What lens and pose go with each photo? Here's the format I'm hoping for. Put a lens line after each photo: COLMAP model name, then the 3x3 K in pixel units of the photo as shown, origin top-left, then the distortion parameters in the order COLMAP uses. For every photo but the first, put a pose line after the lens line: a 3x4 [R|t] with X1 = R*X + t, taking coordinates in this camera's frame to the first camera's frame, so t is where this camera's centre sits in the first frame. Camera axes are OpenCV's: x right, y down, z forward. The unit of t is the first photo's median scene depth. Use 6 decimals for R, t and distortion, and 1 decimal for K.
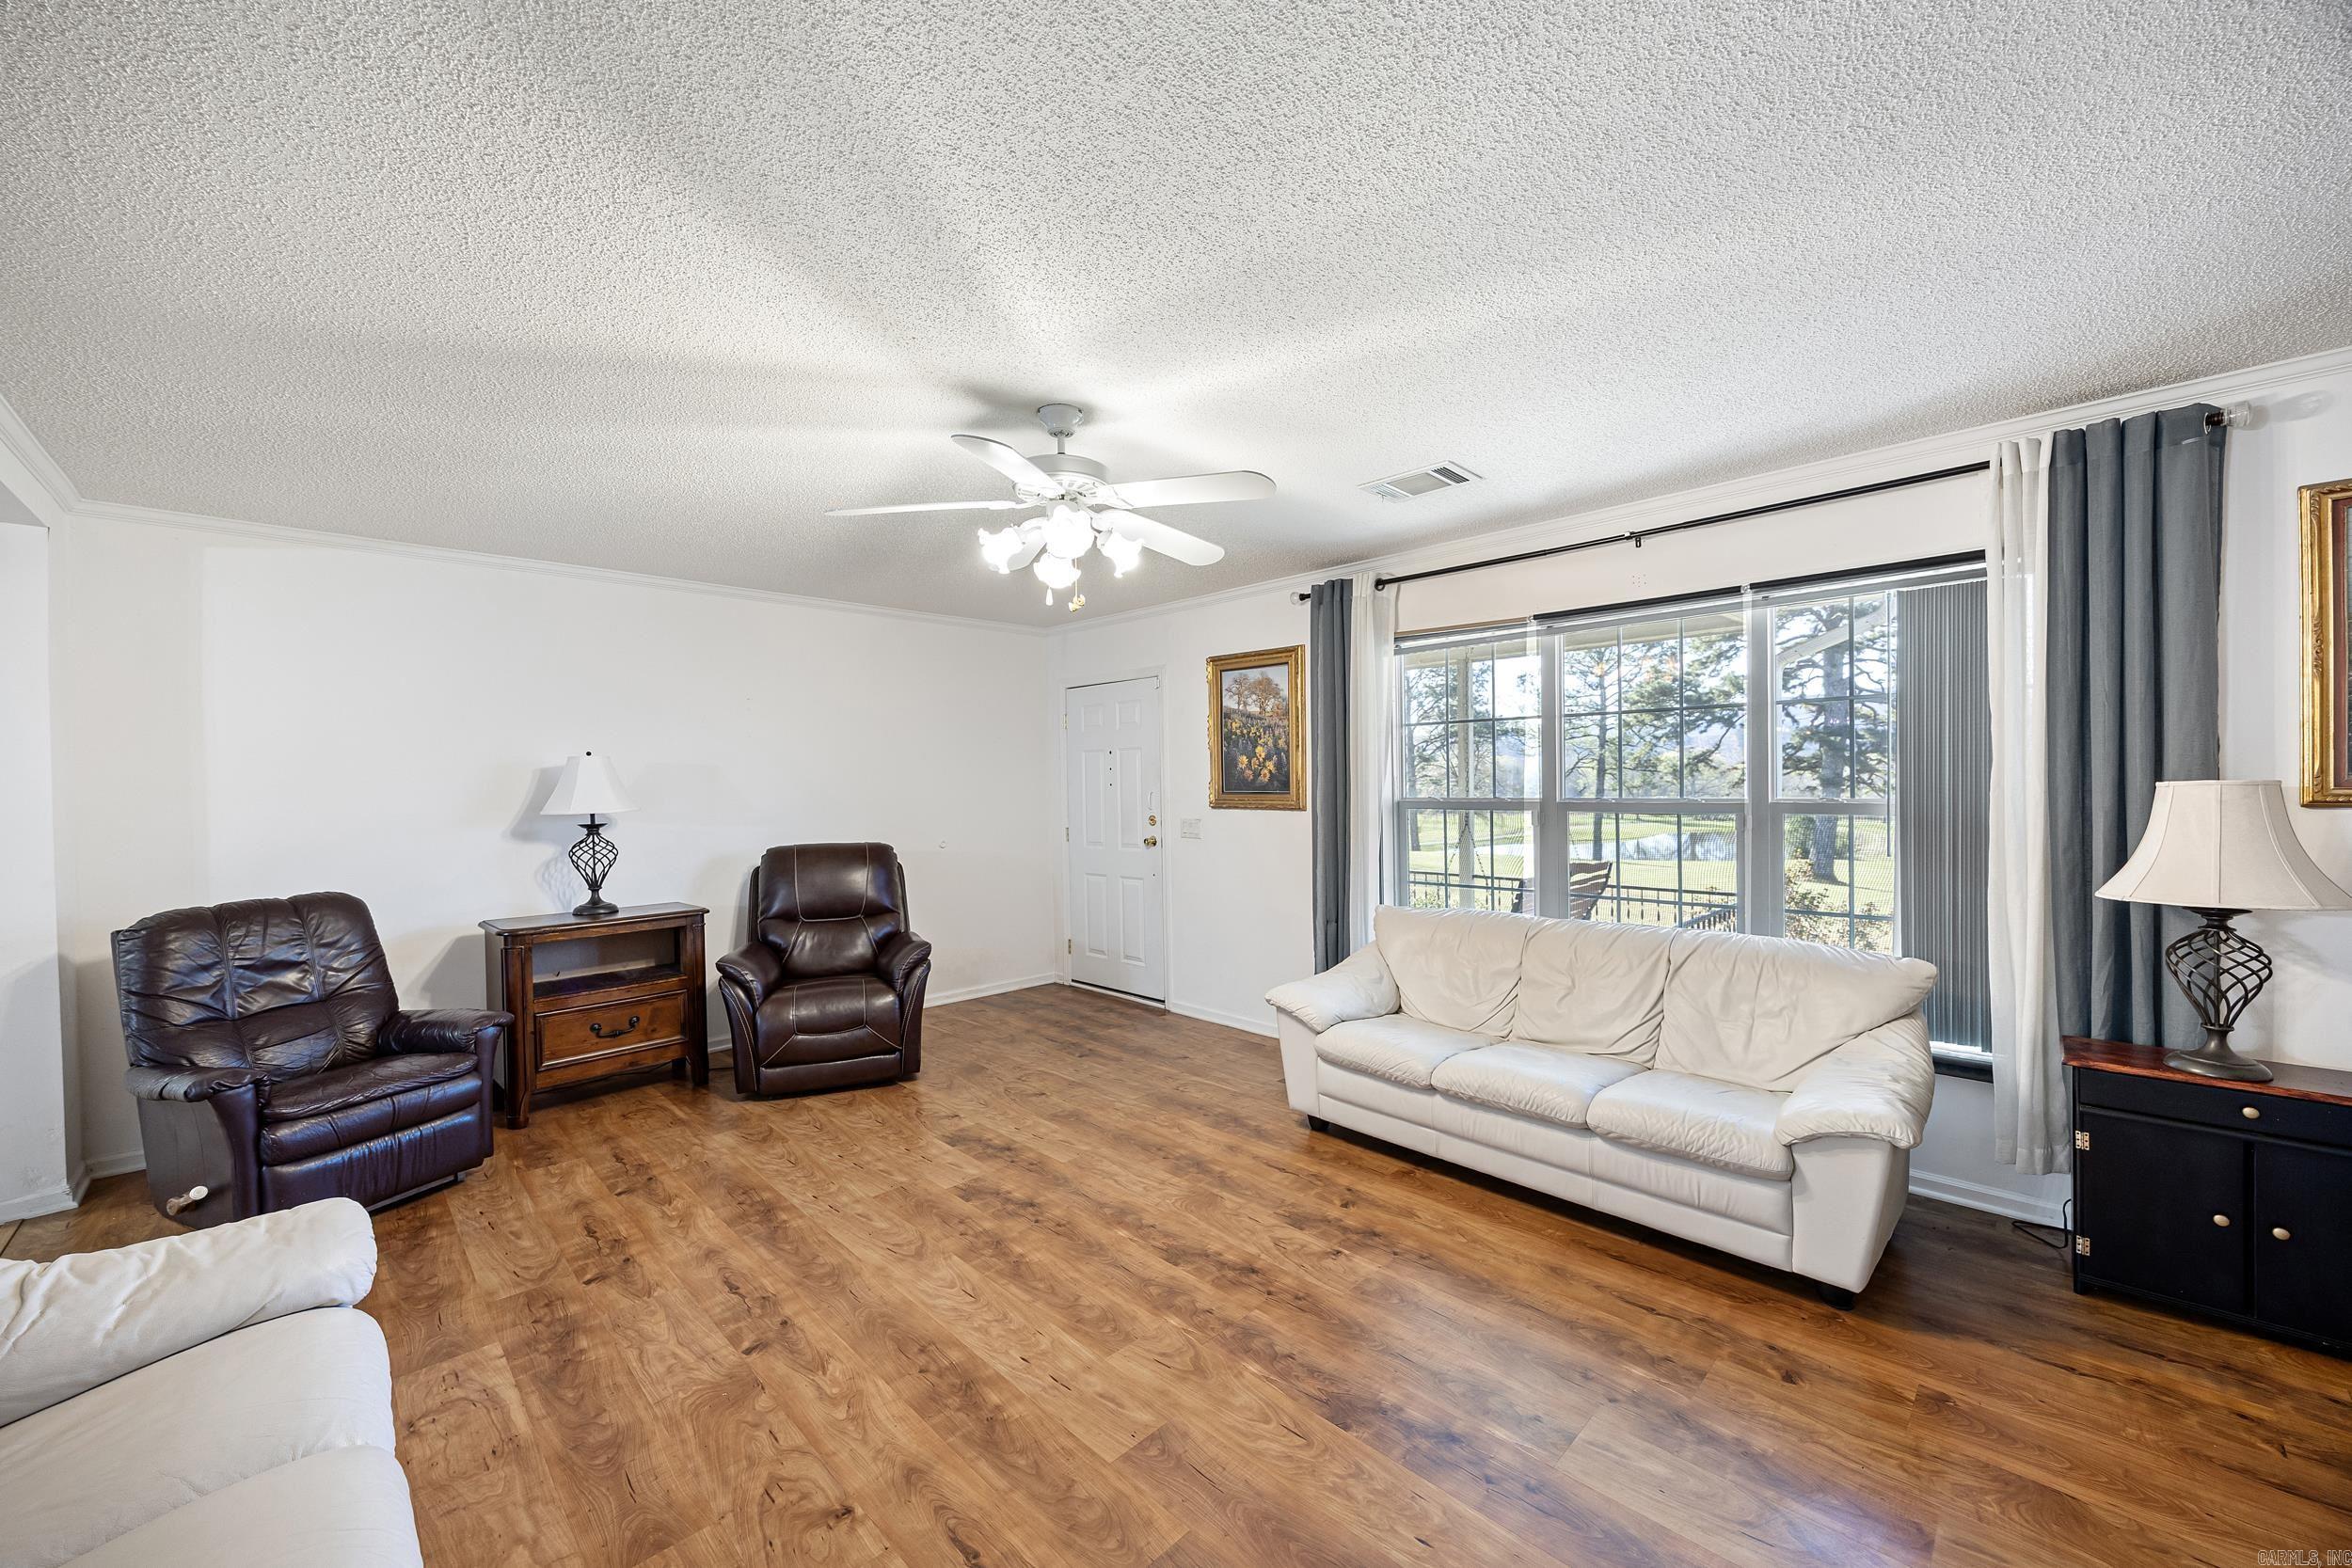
lens RADIAL K [[898.6, 0, 1160.7], [0, 898.6, 789.7], [0, 0, 1]] dist [-0.002111, -0.000367]
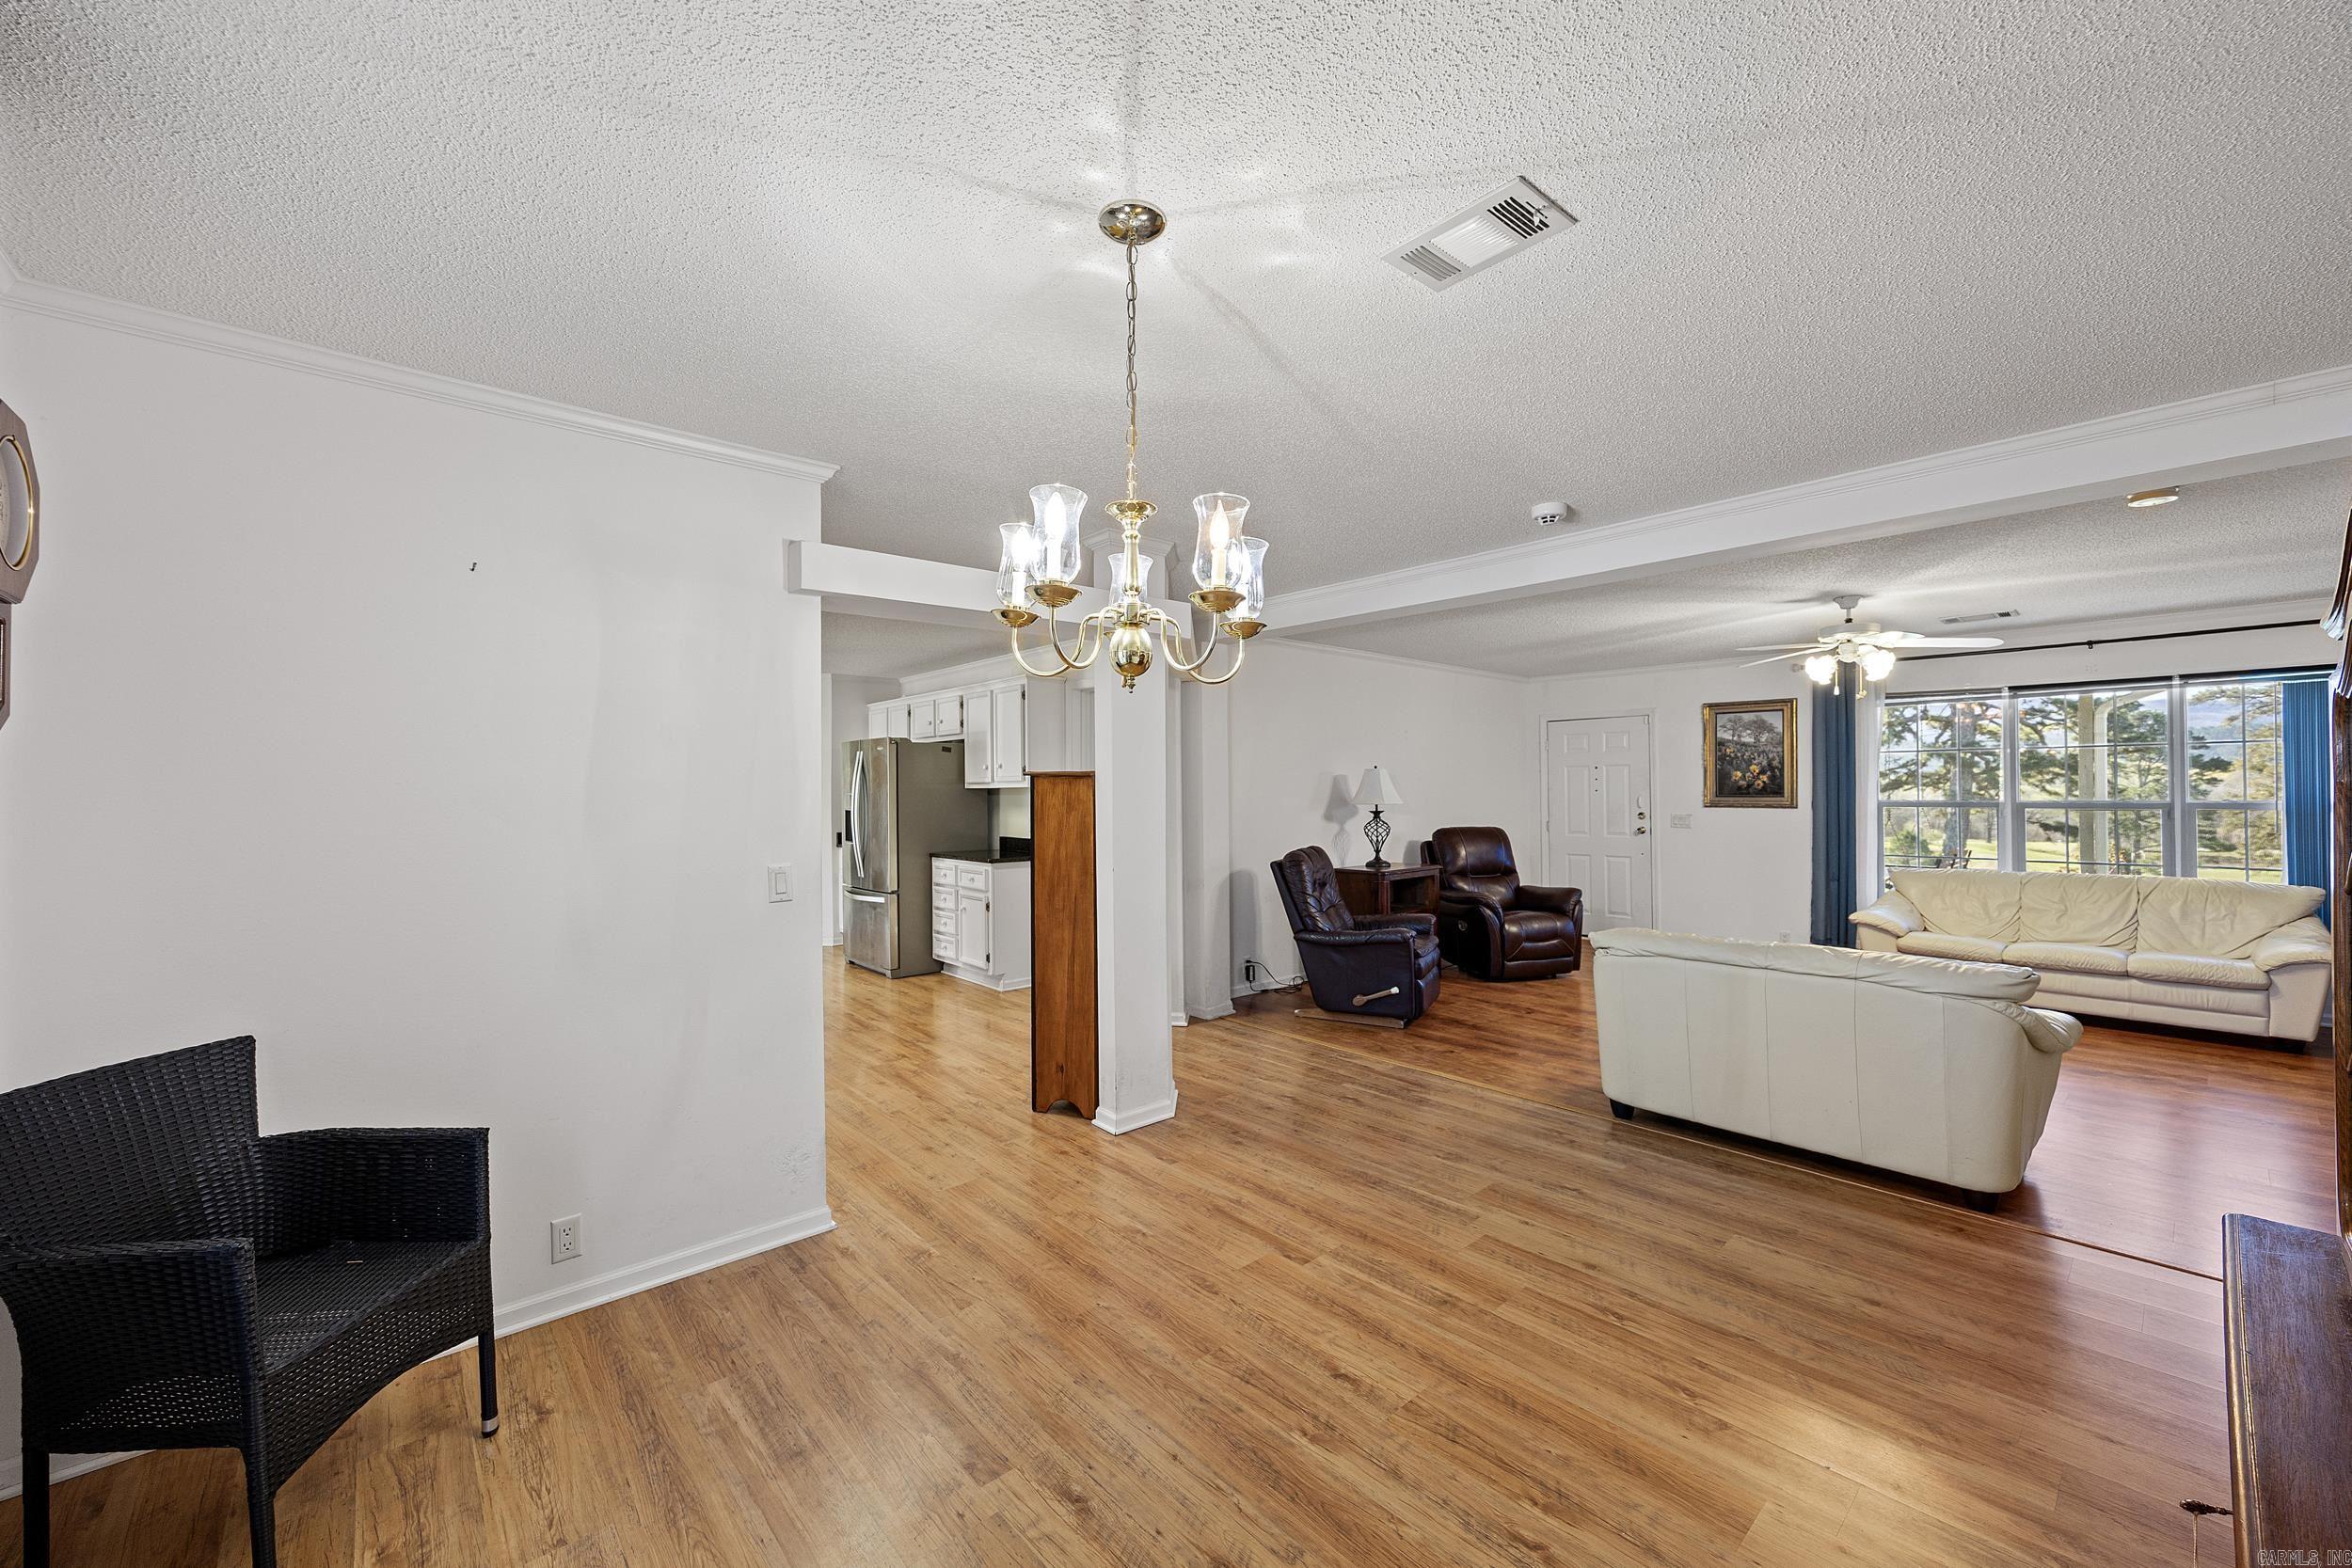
lens RADIAL K [[898.6, 0, 1177.5], [0, 898.6, 779.4], [0, 0, 1]] dist [-0.002111, -0.000367]
pose [[0.998645, 0.008034, -0.051406, -1.322083], [-0.009227, 0.999693, -0.023013, 0.032284], [0.051206, 0.023456, 0.998413, -0.912307]]
